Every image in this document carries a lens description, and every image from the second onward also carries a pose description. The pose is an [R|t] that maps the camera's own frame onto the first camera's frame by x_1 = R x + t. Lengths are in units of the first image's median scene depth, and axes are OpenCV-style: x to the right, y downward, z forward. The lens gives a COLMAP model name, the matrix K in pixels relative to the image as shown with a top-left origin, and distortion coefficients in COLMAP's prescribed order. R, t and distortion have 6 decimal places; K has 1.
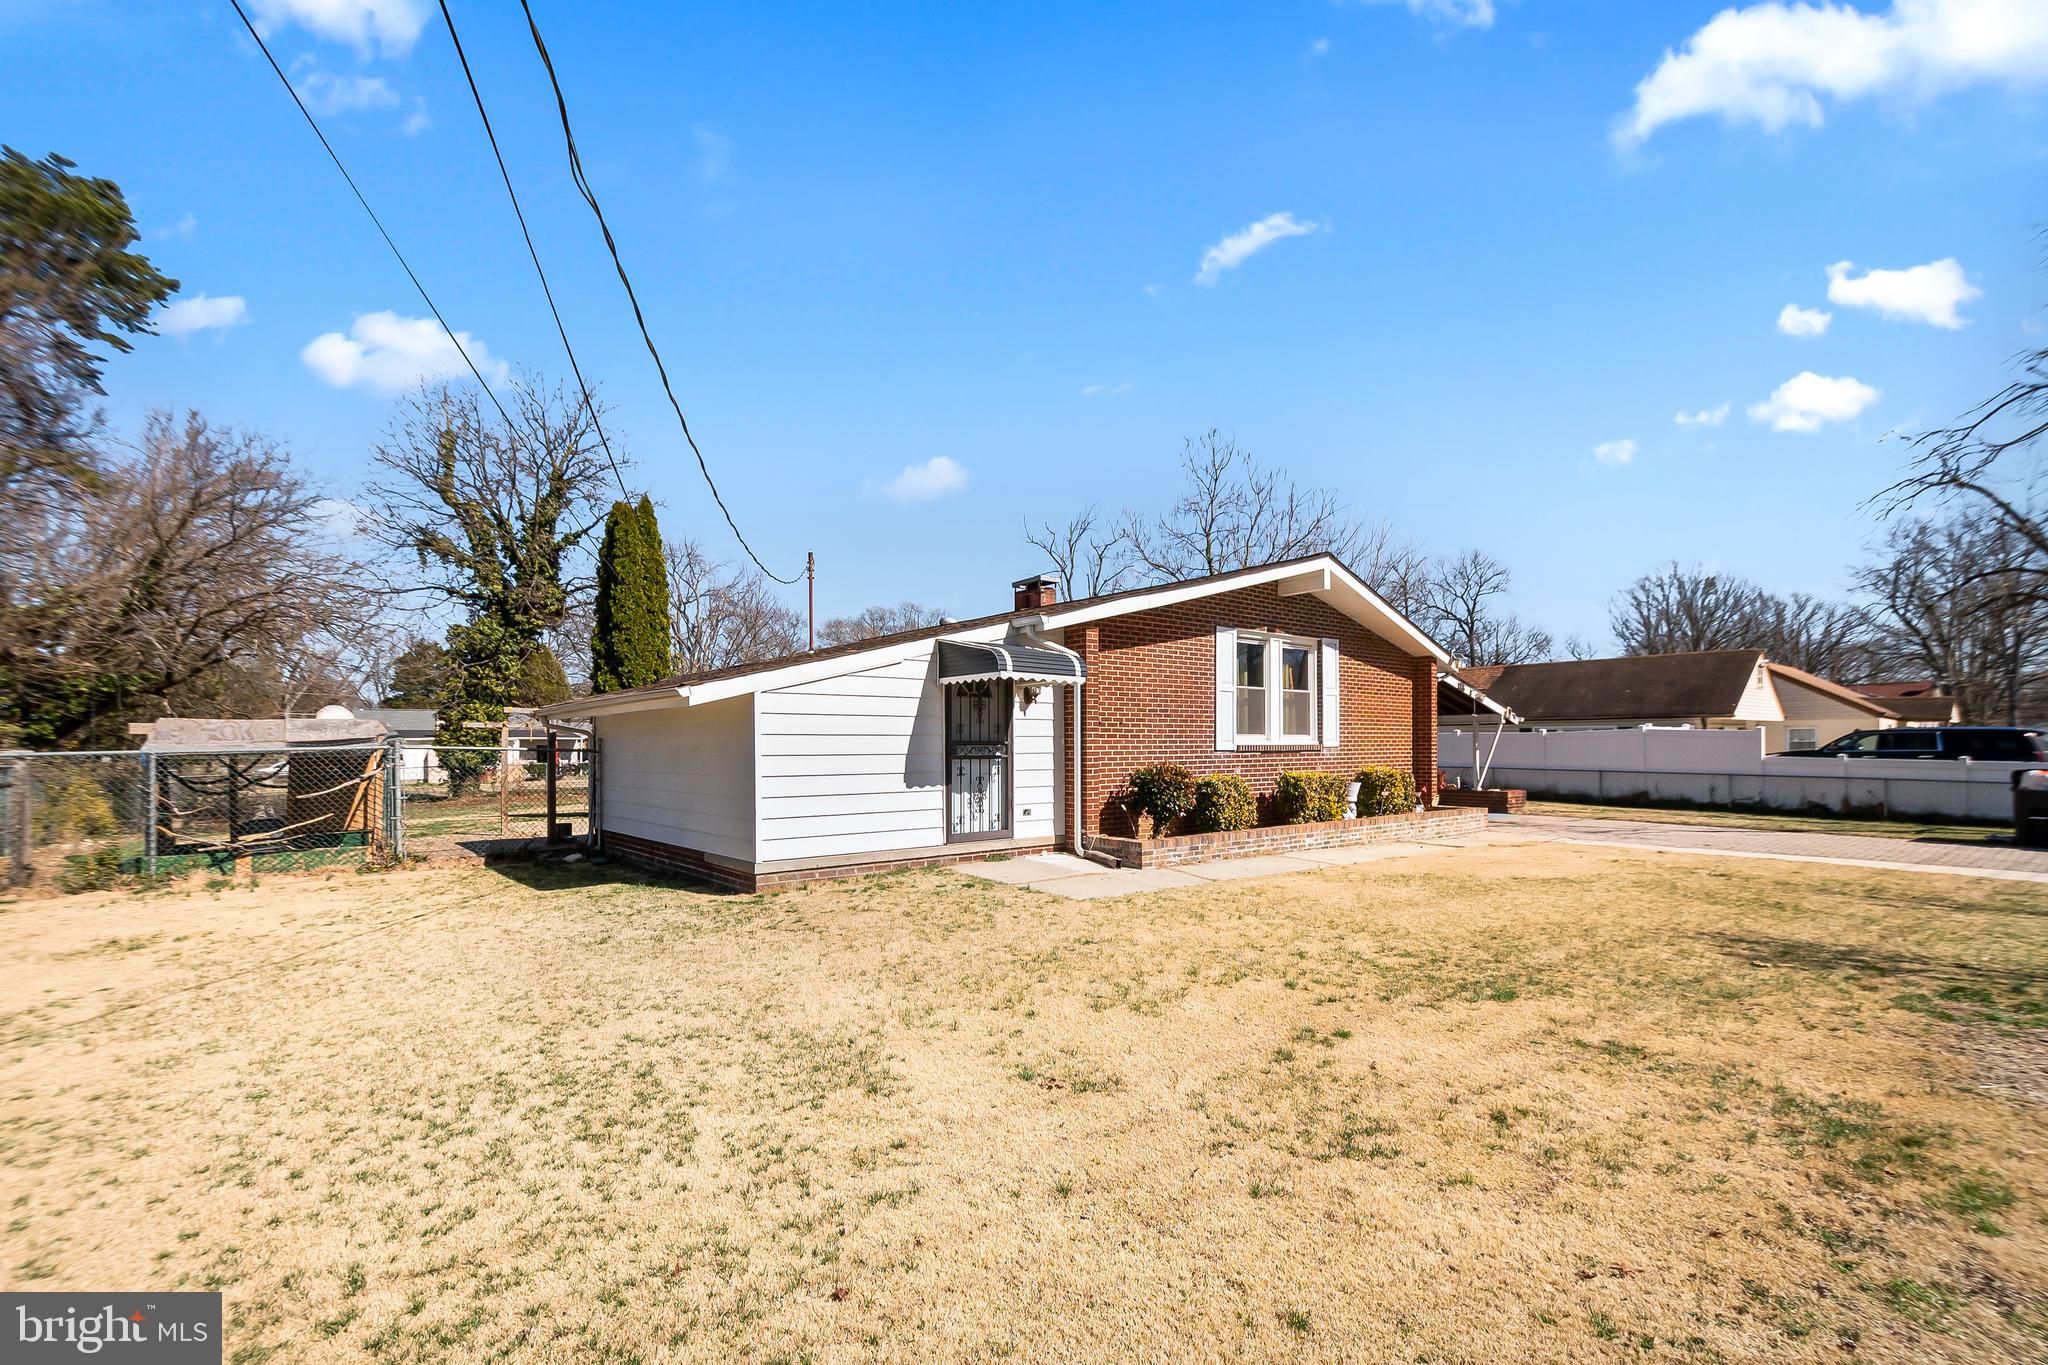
lens RADIAL K [[904.4, 0, 1024.0], [0, 904.4, 682.5], [0, 0, 1]] dist [0.003691, 0.000284]
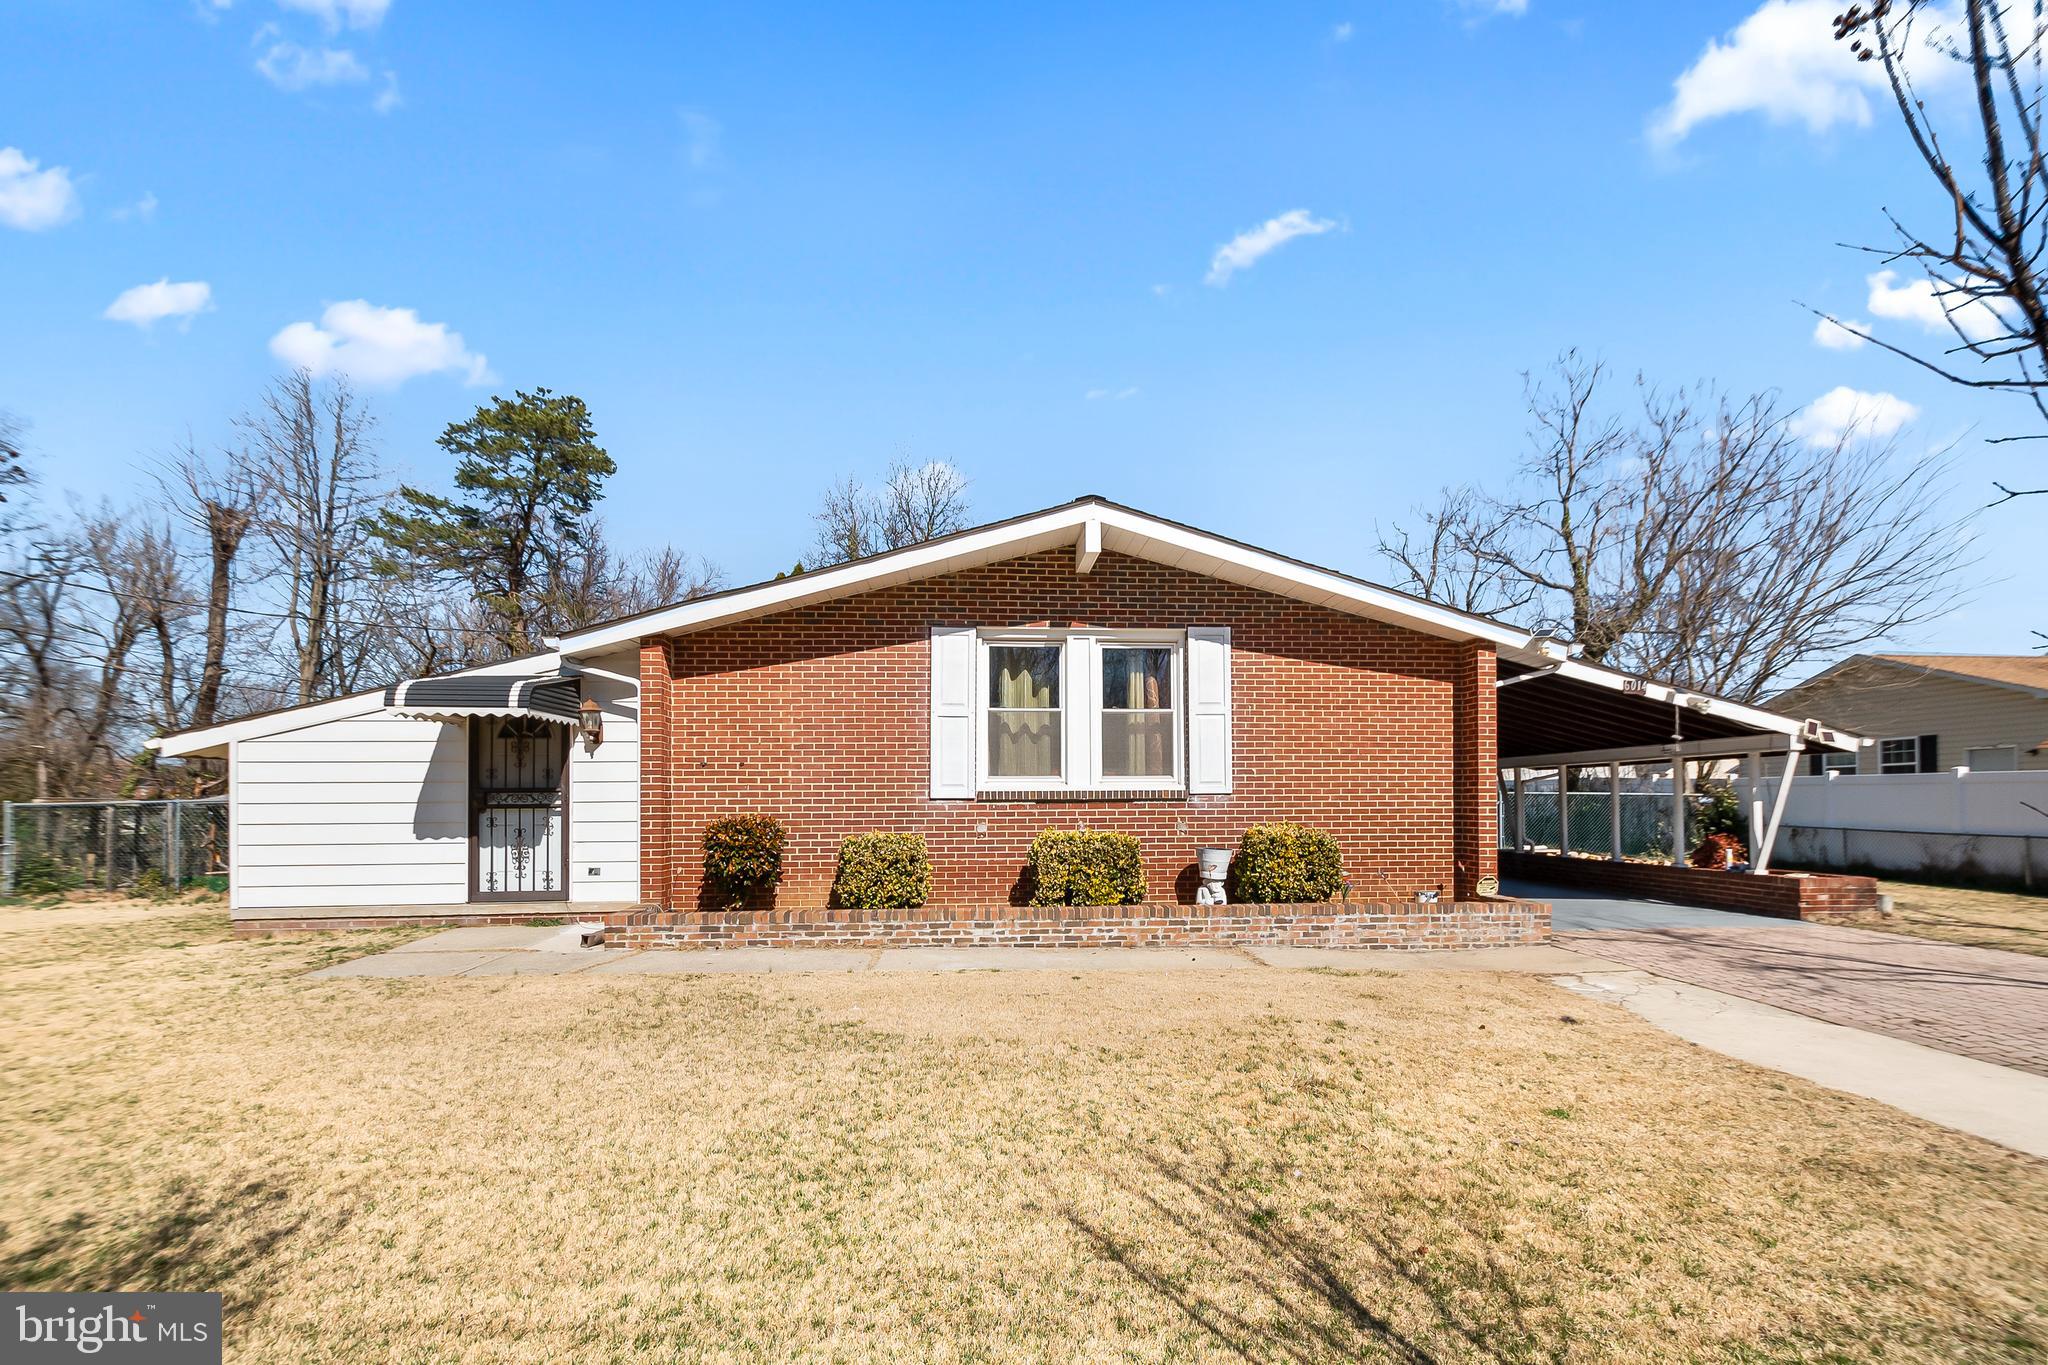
lens RADIAL K [[910.5, 0, 1024.5], [0, 910.5, 755.6], [0, 0, 1]] dist [0.002009, 0.000115]
pose [[0.823335, -0.030132, -0.566755, 0.797085], [0.042291, 0.999071, 0.008320, 0.043521], [0.565978, -0.030819, 0.823844, 0.512155]]
